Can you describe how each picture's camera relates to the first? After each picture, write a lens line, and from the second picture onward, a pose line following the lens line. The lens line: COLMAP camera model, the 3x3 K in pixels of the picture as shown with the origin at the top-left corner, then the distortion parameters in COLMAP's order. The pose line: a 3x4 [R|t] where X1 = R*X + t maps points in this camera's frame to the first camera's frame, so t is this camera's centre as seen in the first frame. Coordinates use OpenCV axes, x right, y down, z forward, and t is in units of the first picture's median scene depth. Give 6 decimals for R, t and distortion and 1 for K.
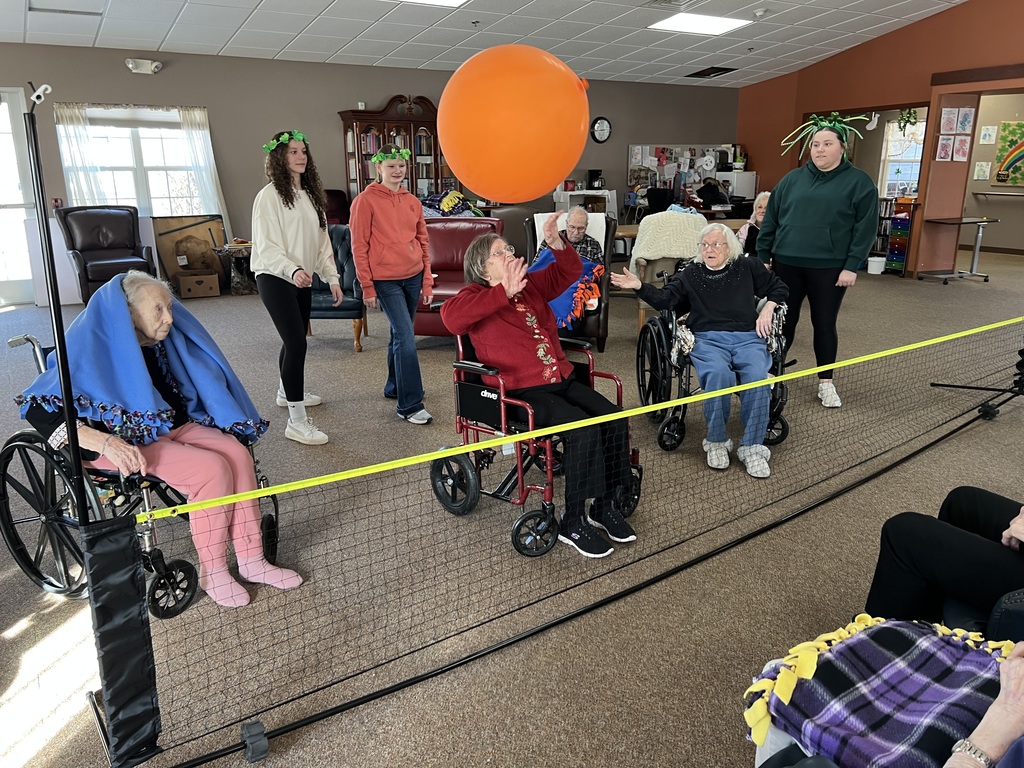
lens RADIAL K [[775.3, 0, 513.3], [0, 775.3, 376.1], [0, 0, 1]] dist [0.045710, -0.062907]
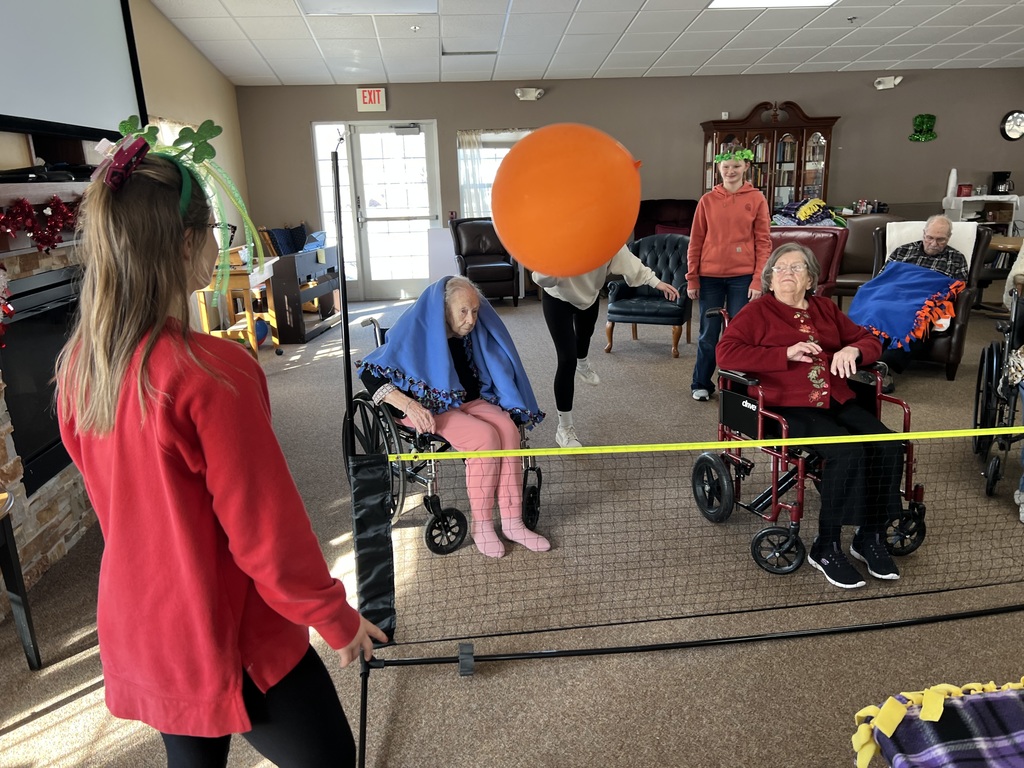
lens RADIAL K [[780.2, 0, 506.0], [0, 780.2, 386.6], [0, 0, 1]] dist [0.037737, -0.052721]
pose [[0.880711, 0.097129, -0.463588, 0.153272], [-0.097175, 0.994981, 0.023853, 0.007471], [0.463578, 0.024041, 0.885730, -0.035466]]
